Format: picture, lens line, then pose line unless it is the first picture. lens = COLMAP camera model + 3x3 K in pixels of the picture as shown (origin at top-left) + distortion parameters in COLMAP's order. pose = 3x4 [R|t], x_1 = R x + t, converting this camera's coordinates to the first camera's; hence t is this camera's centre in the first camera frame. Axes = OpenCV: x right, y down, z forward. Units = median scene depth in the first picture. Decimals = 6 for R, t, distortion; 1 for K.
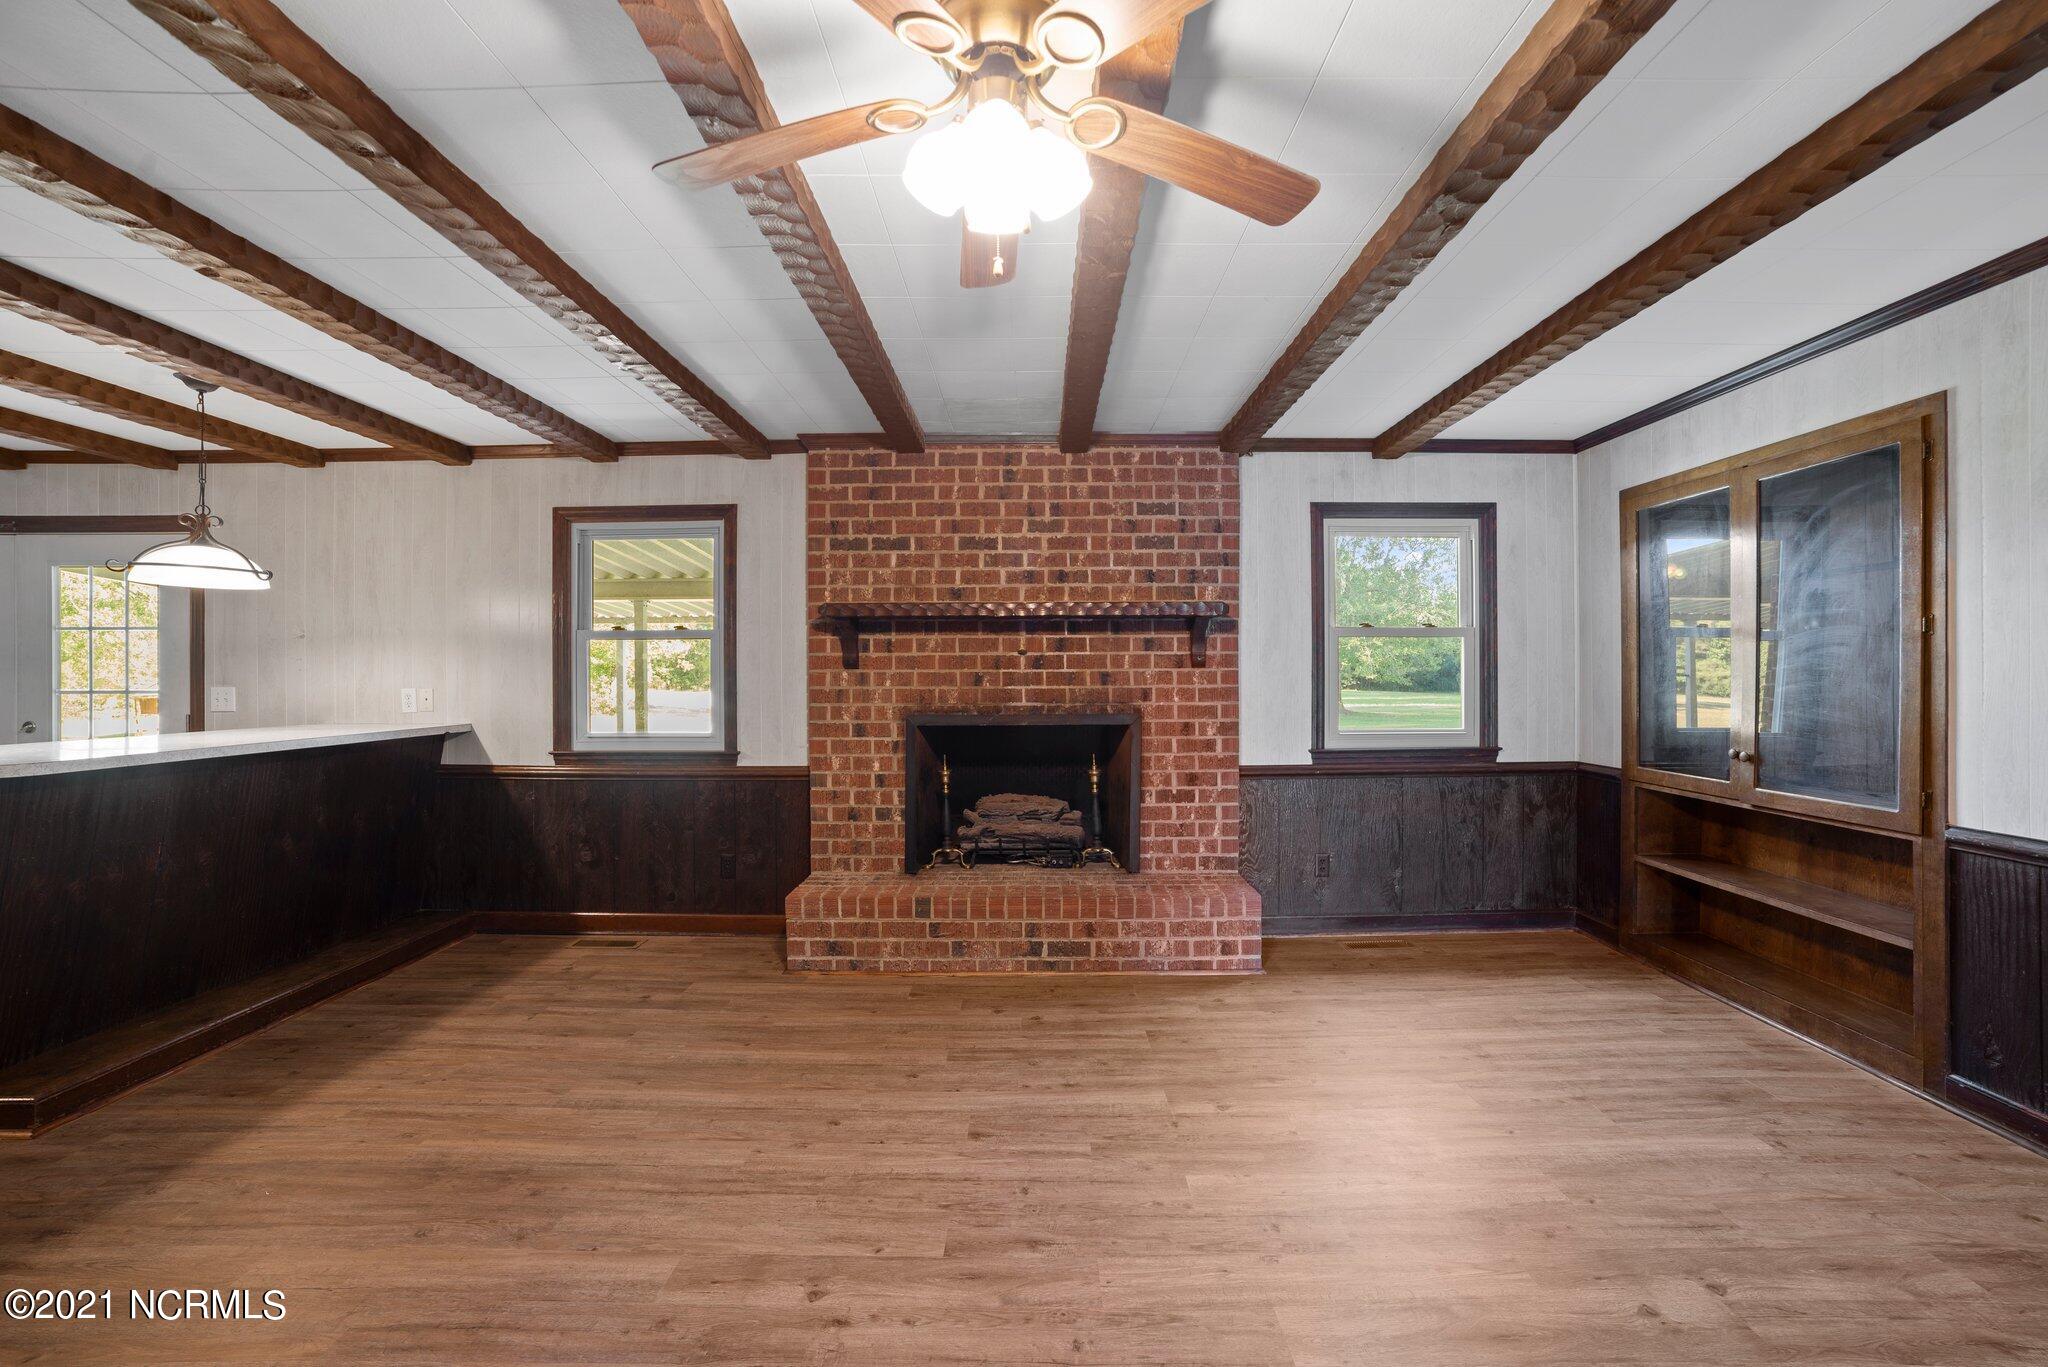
lens RADIAL K [[826.7, 0, 1034.9], [0, 826.7, 673.4], [0, 0, 1]] dist [-0.069086, 0.026555]
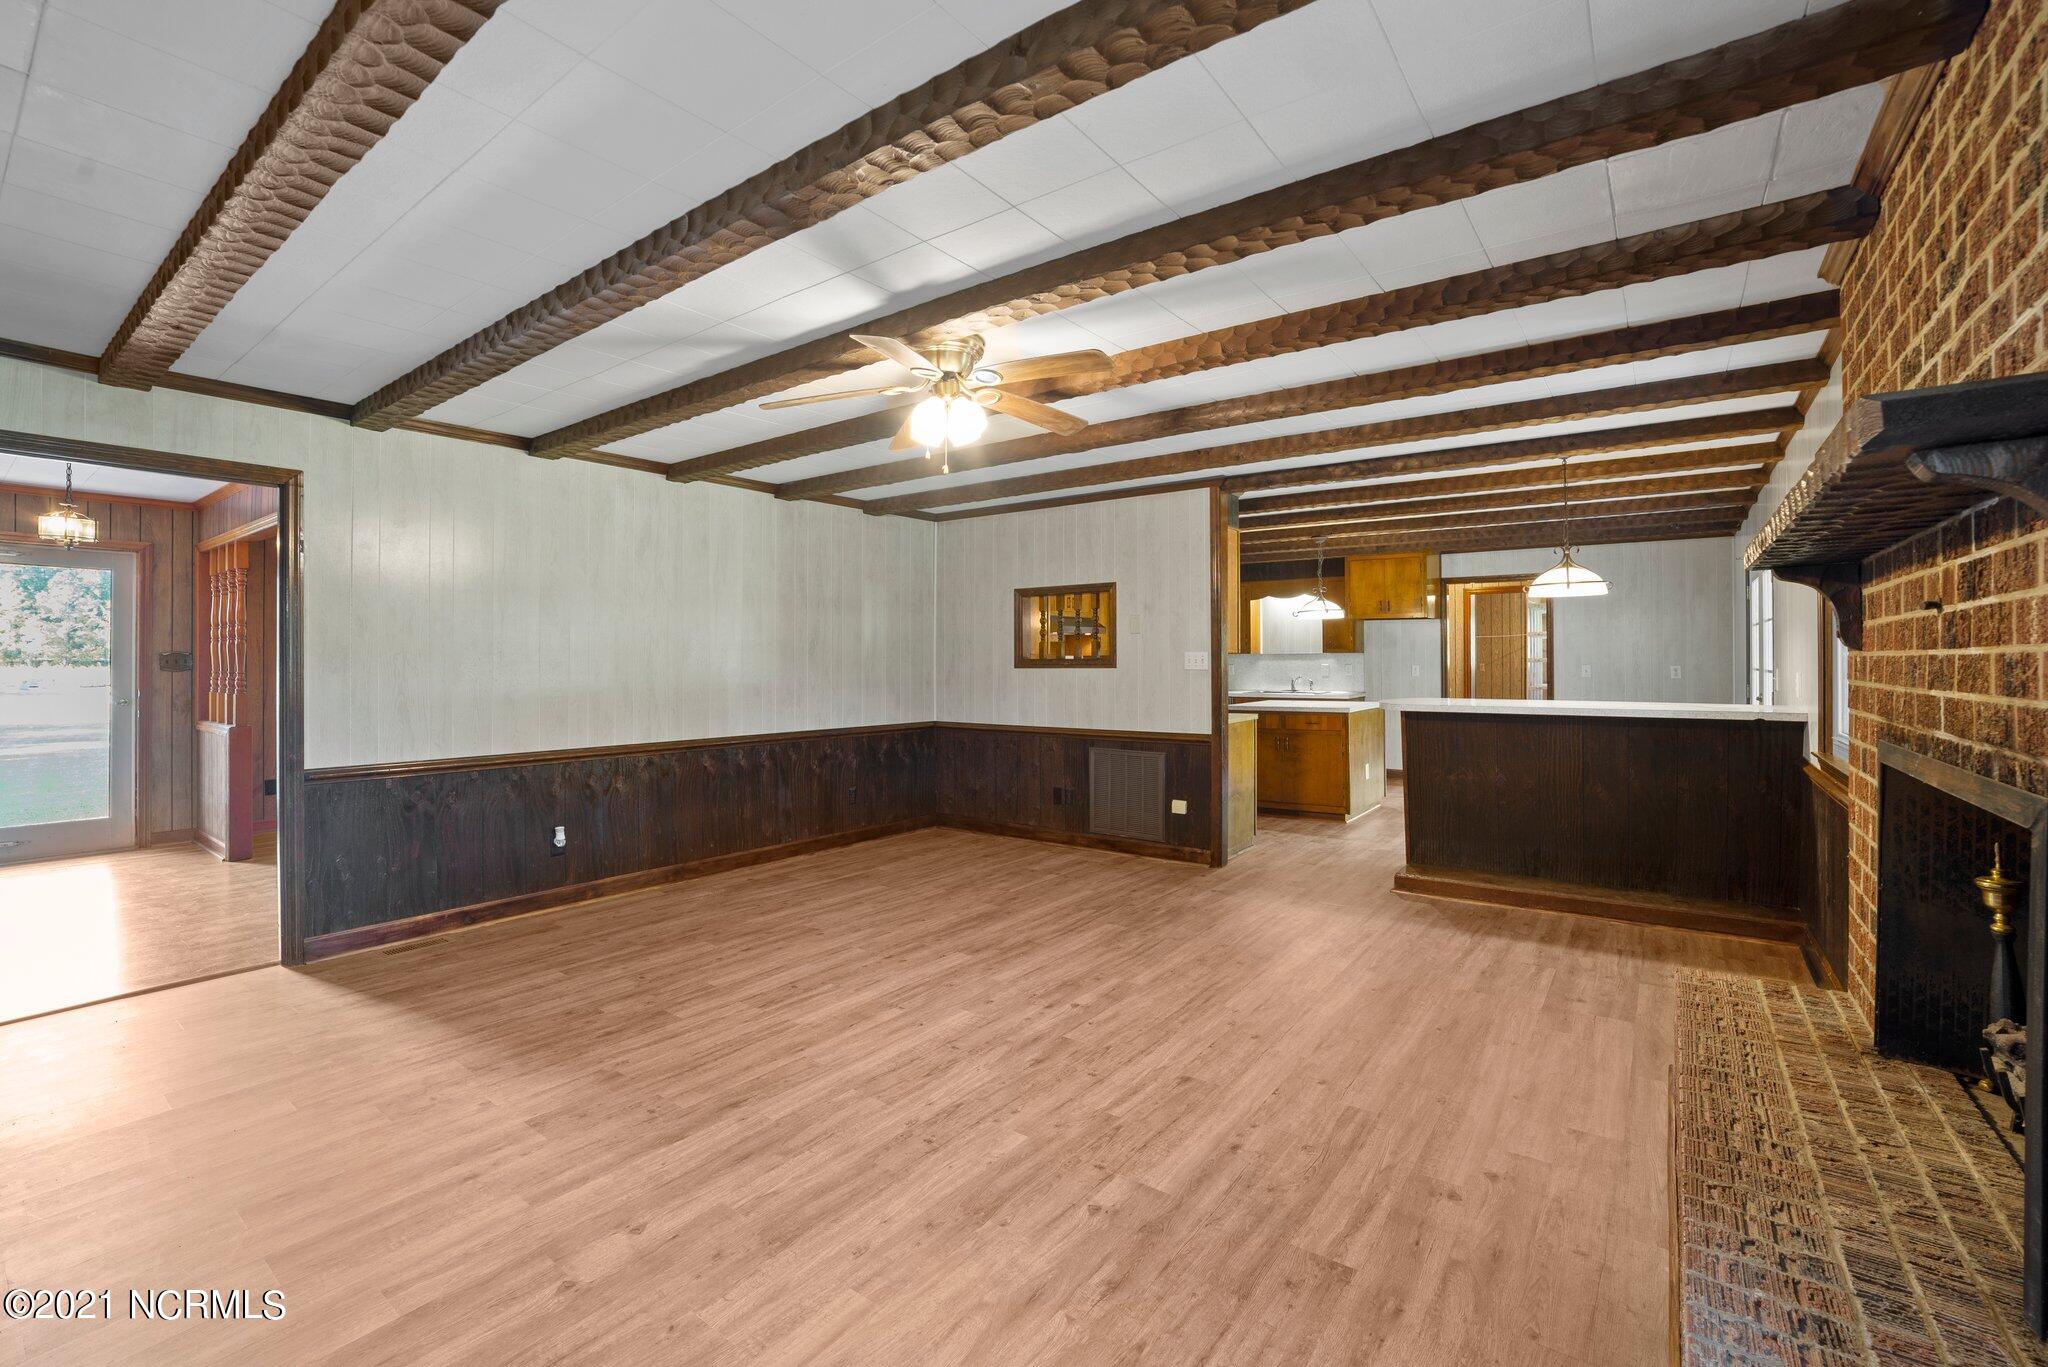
lens RADIAL K [[866.8, 0, 1021.9], [0, 866.8, 677.0], [0, 0, 1]] dist [-0.077572, 0.035705]
pose [[-0.600999, 0.019999, -0.799000, 0.566810], [0.006167, 0.999773, 0.020386, -0.001169], [0.799226, 0.007325, -0.600986, 0.879526]]
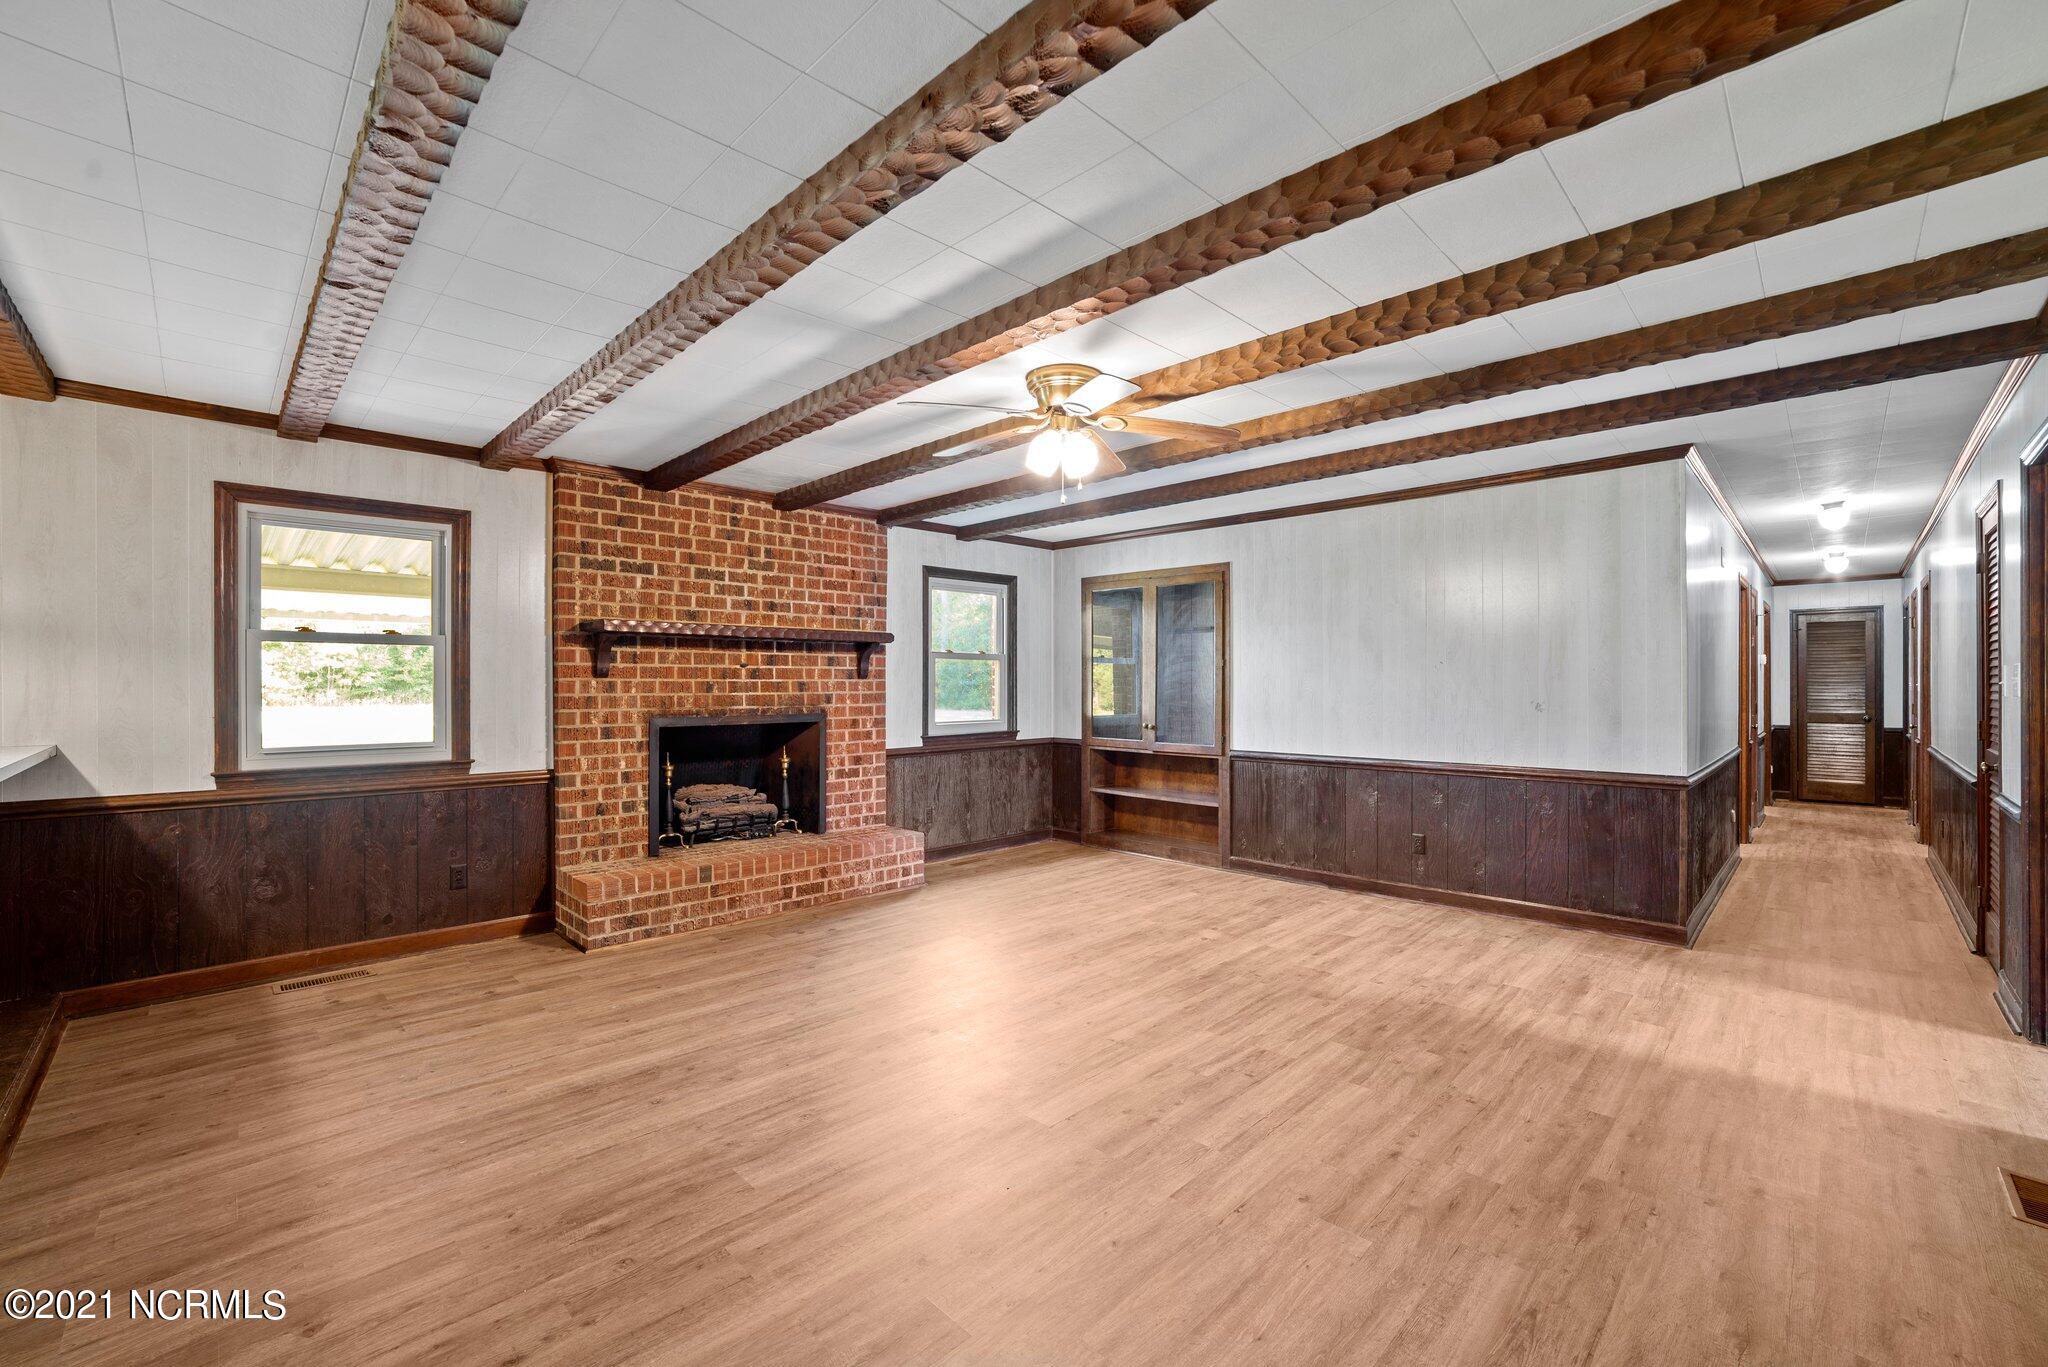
lens RADIAL K [[866.8, 0, 1021.9], [0, 866.8, 677.0], [0, 0, 1]] dist [-0.077572, 0.035705]
pose [[0.703088, 0.008989, 0.711046, -0.638512], [-0.002330, 0.999944, -0.010337, 0.004155], [-0.711099, 0.005611, 0.703069, -0.204547]]
